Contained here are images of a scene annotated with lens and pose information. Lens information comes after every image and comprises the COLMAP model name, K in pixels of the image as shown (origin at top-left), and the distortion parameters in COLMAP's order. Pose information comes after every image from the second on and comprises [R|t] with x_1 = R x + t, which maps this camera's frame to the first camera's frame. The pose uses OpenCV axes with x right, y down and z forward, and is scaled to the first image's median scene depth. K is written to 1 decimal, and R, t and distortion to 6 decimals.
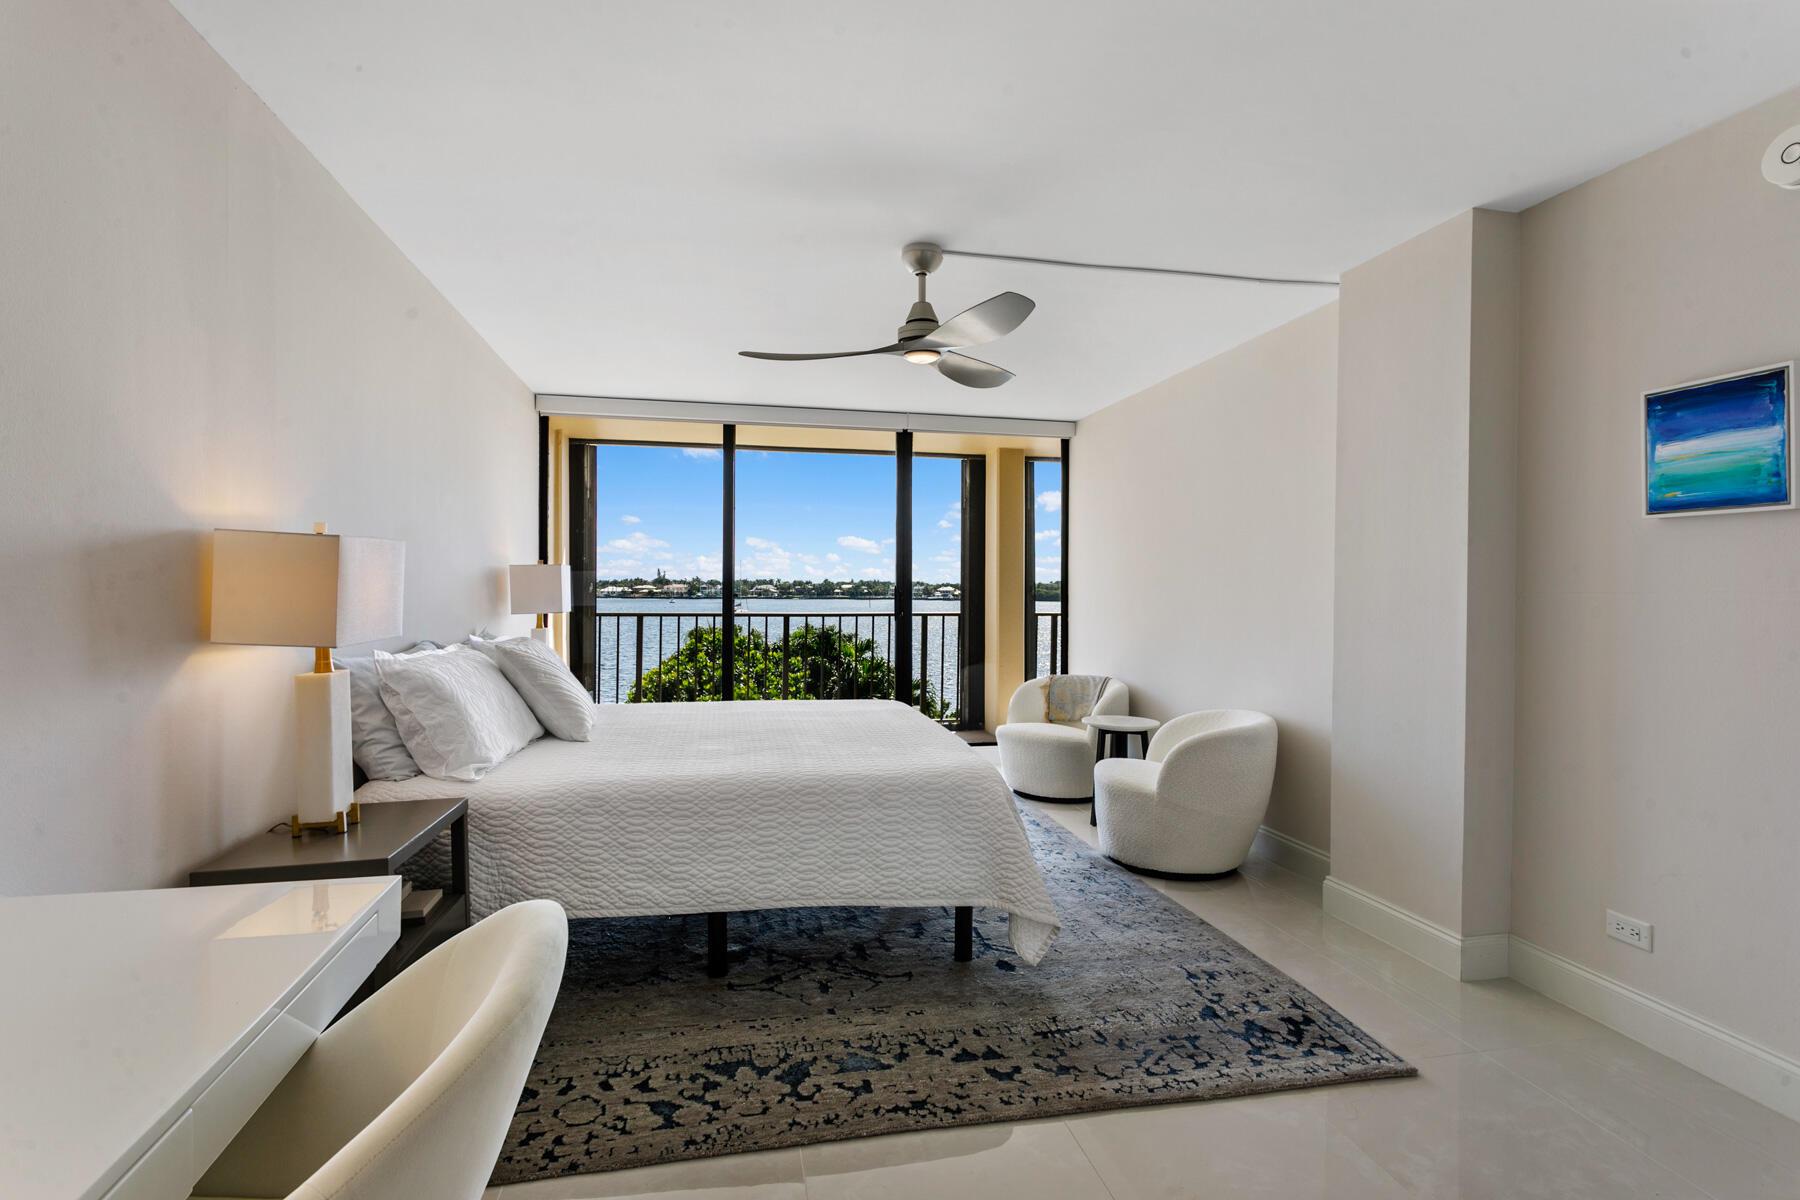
lens RADIAL K [[869.9, 0, 900.0], [0, 869.9, 600.0], [0, 0, 1]] dist [0.005059, 0.000551]
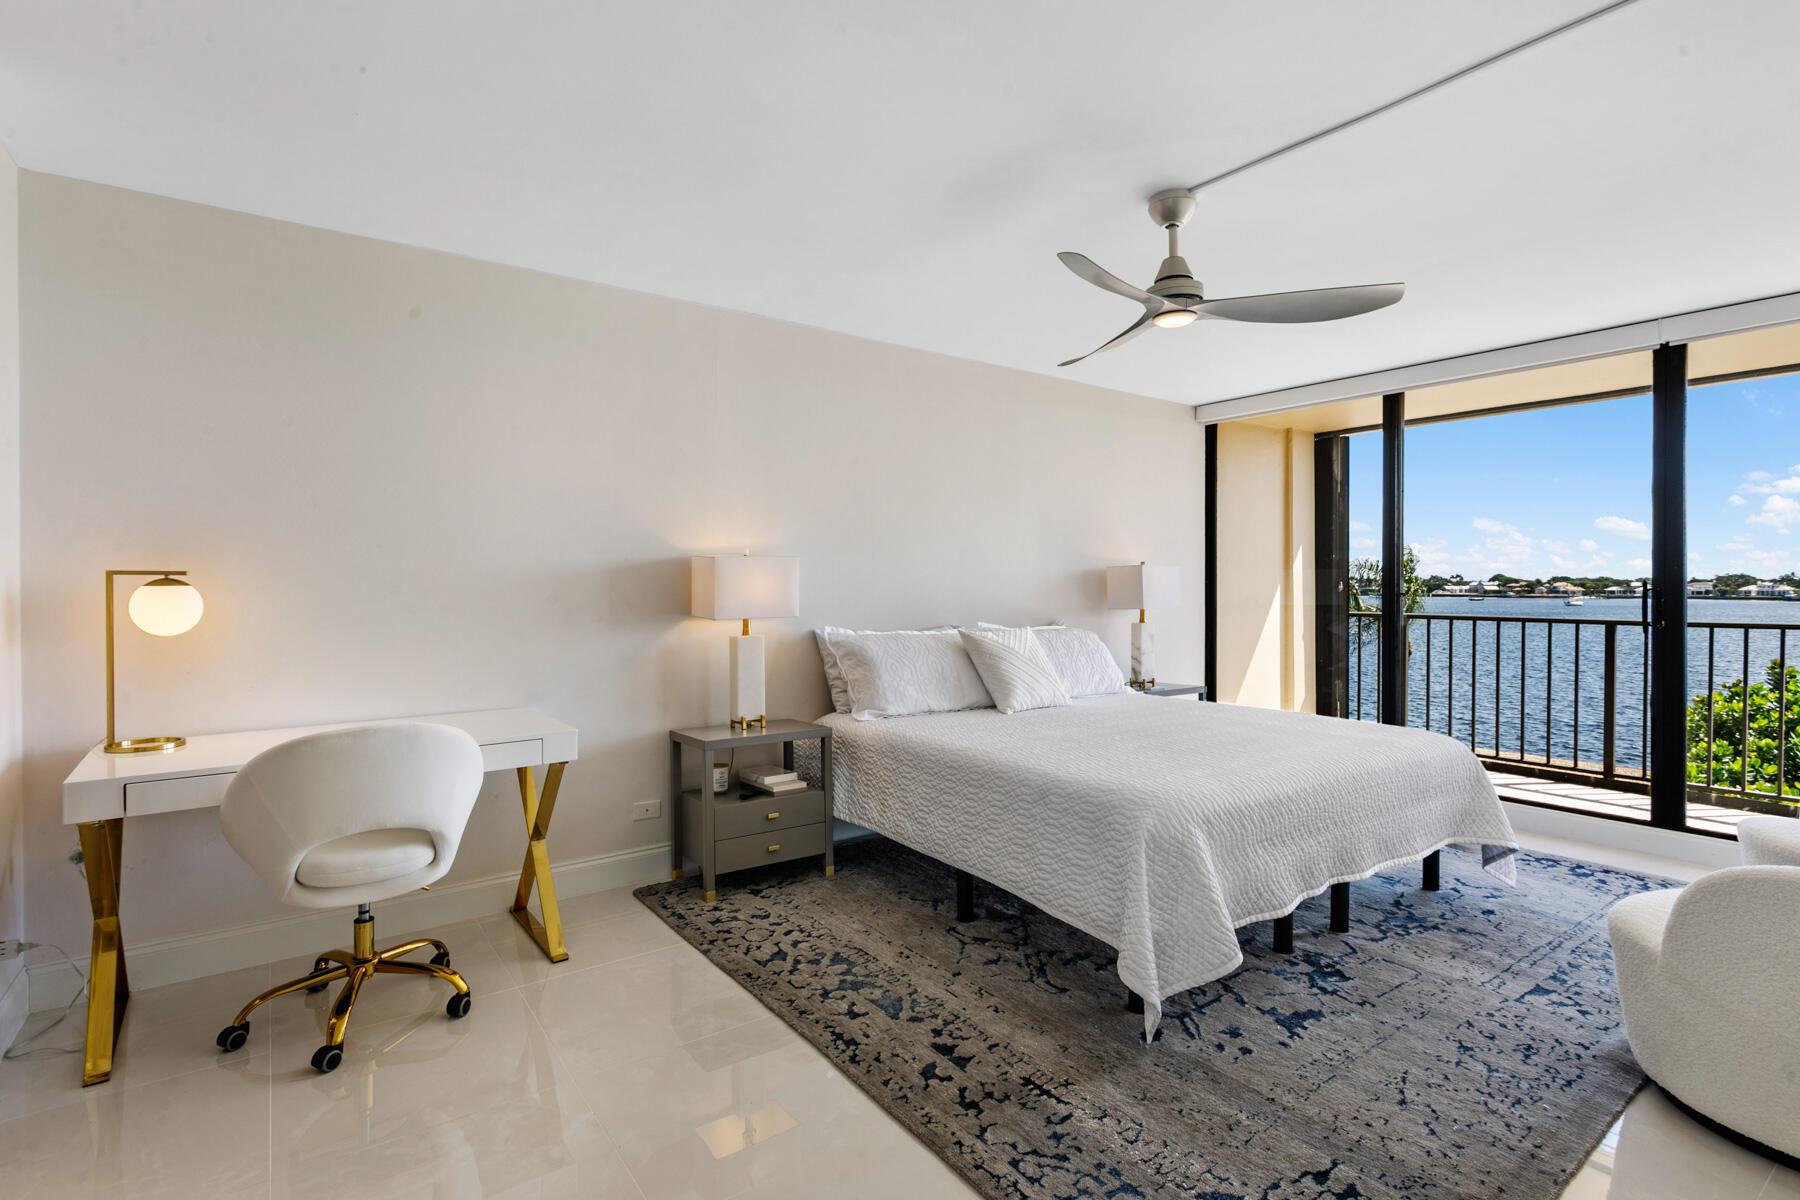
lens RADIAL K [[865.0, 0, 900.0], [0, 865.0, 600.0], [0, 0, 1]] dist [0.004216, 0.001125]
pose [[0.410907, 0.008990, -0.911633, 0.873505], [-0.009454, 0.999940, 0.005600, -0.000842], [0.911628, 0.006317, 0.410968, 0.486815]]
